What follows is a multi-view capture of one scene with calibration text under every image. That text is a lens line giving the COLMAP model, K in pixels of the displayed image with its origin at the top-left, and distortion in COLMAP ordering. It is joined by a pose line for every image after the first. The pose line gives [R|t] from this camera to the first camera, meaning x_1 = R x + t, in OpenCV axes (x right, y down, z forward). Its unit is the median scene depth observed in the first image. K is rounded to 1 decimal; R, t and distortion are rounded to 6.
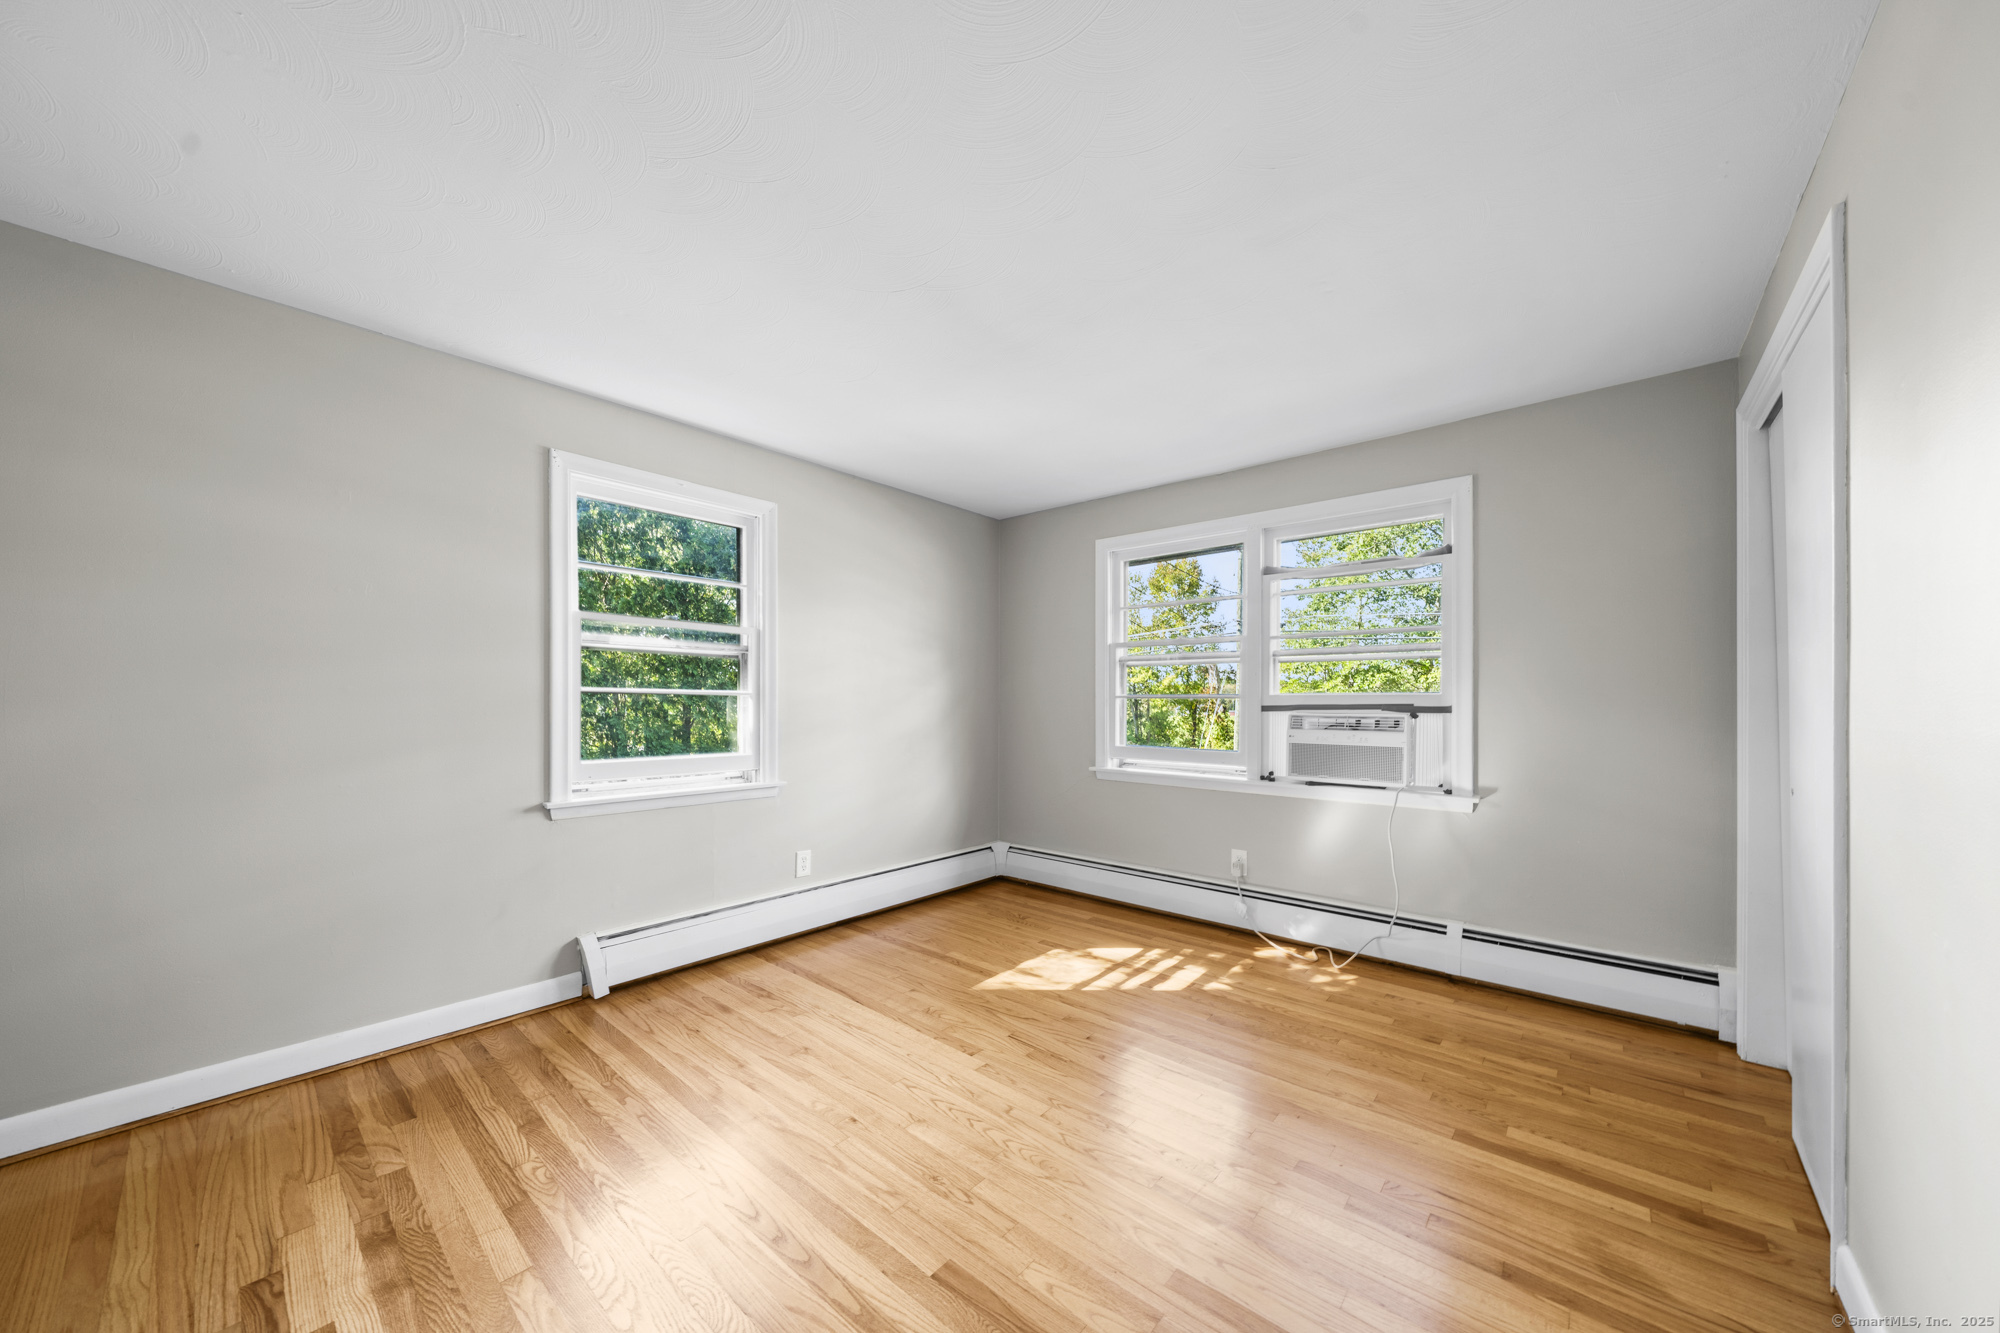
lens RADIAL K [[697.3, 0, 992.5], [0, 697.3, 702.7], [0, 0, 1]] dist [-0.002509, -0.000150]
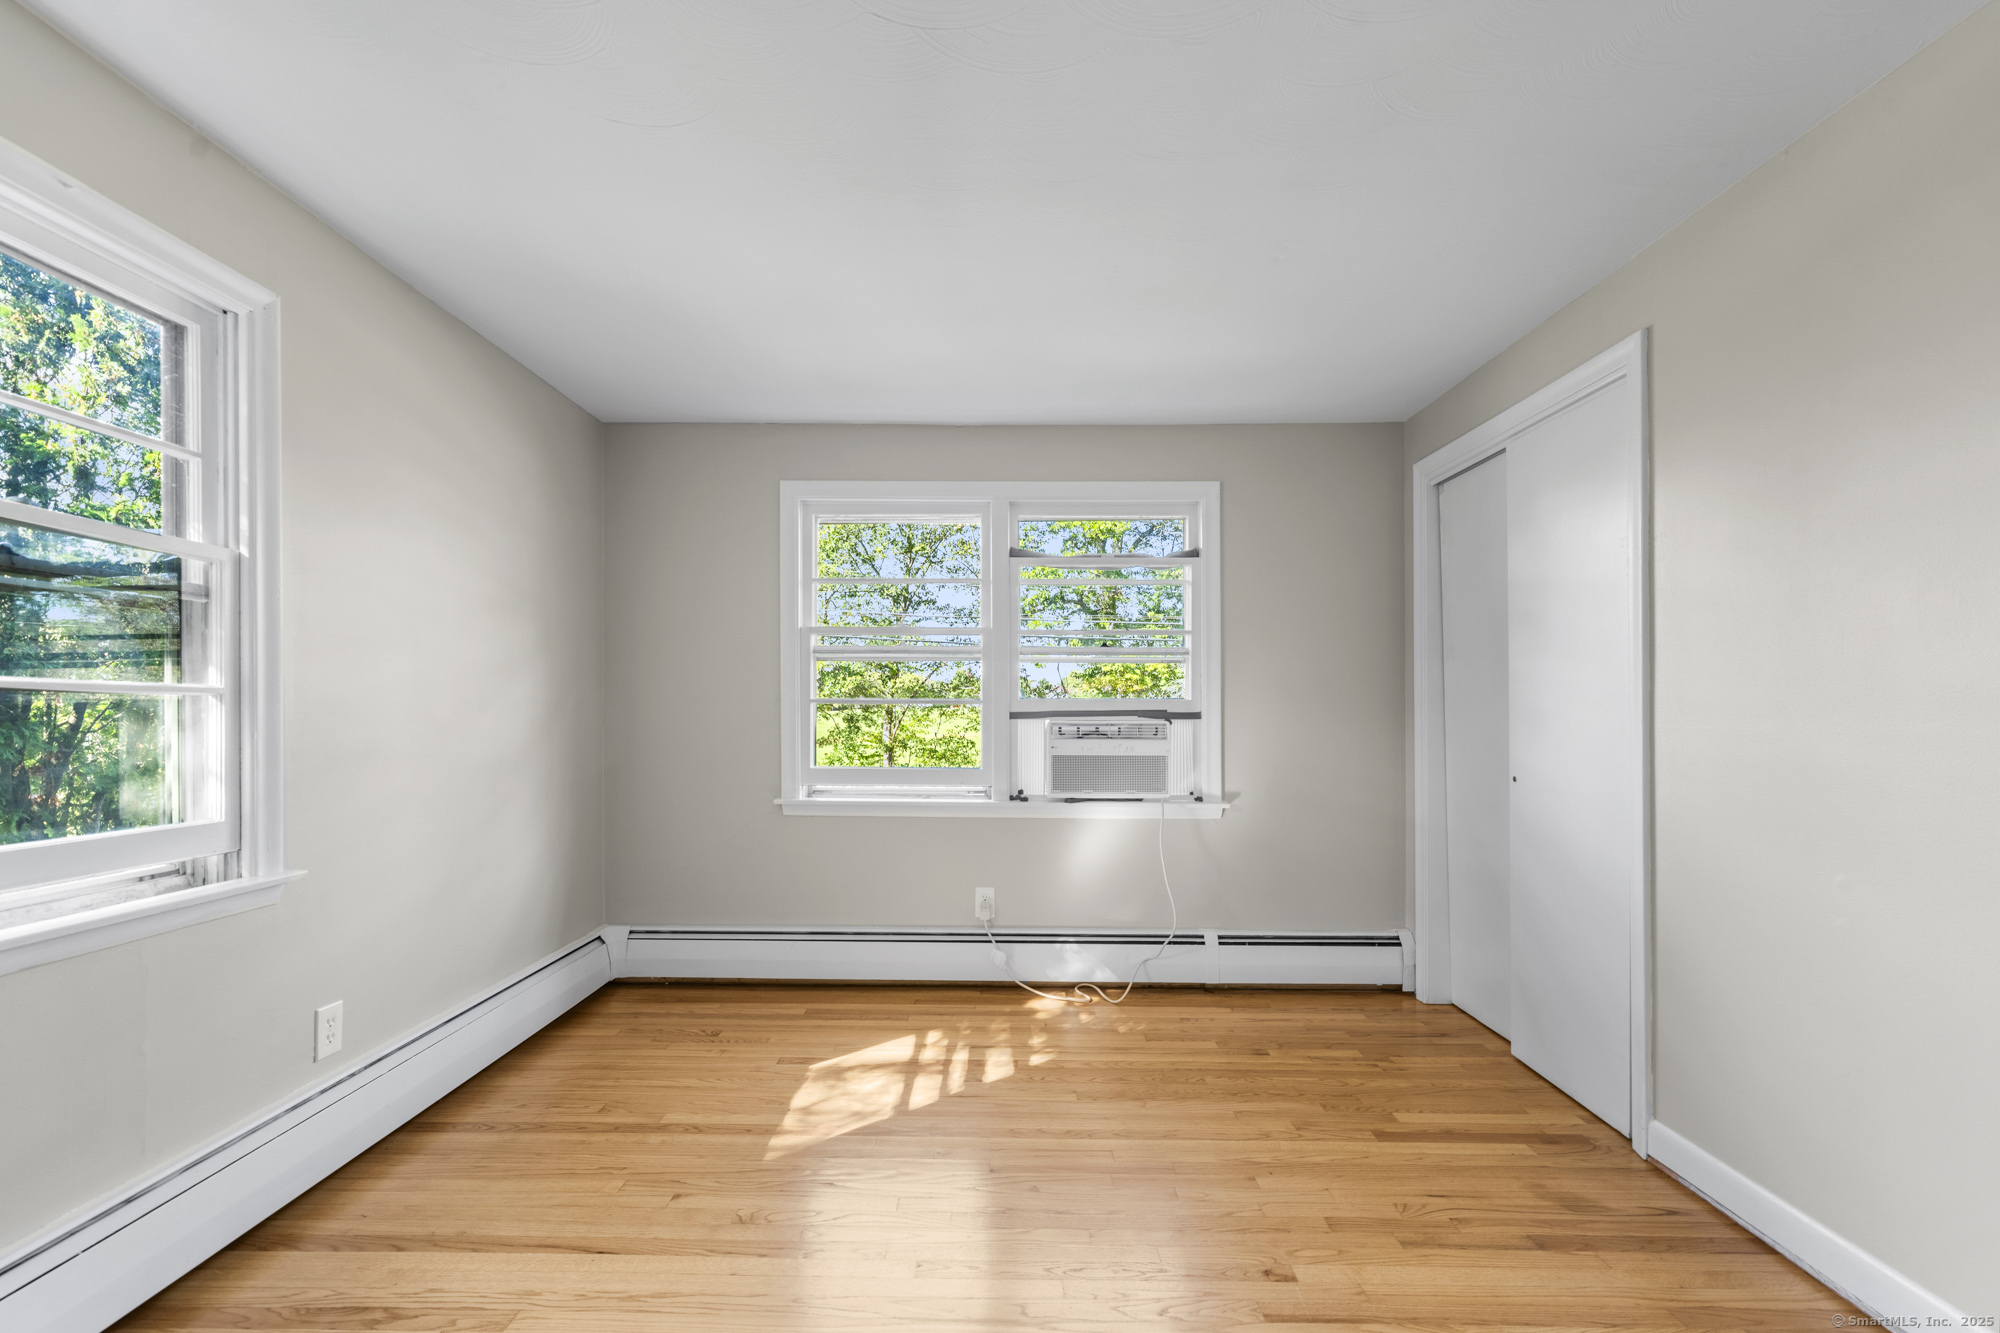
lens RADIAL K [[871.0, 0, 993.2], [0, 871.0, 709.6], [0, 0, 1]] dist [0.000176, -0.000316]
pose [[0.763821, -0.001163, 0.645428, -0.342715], [0.000726, 0.999999, 0.000944, -0.000061], [-0.645428, -0.000252, 0.763821, 0.235168]]
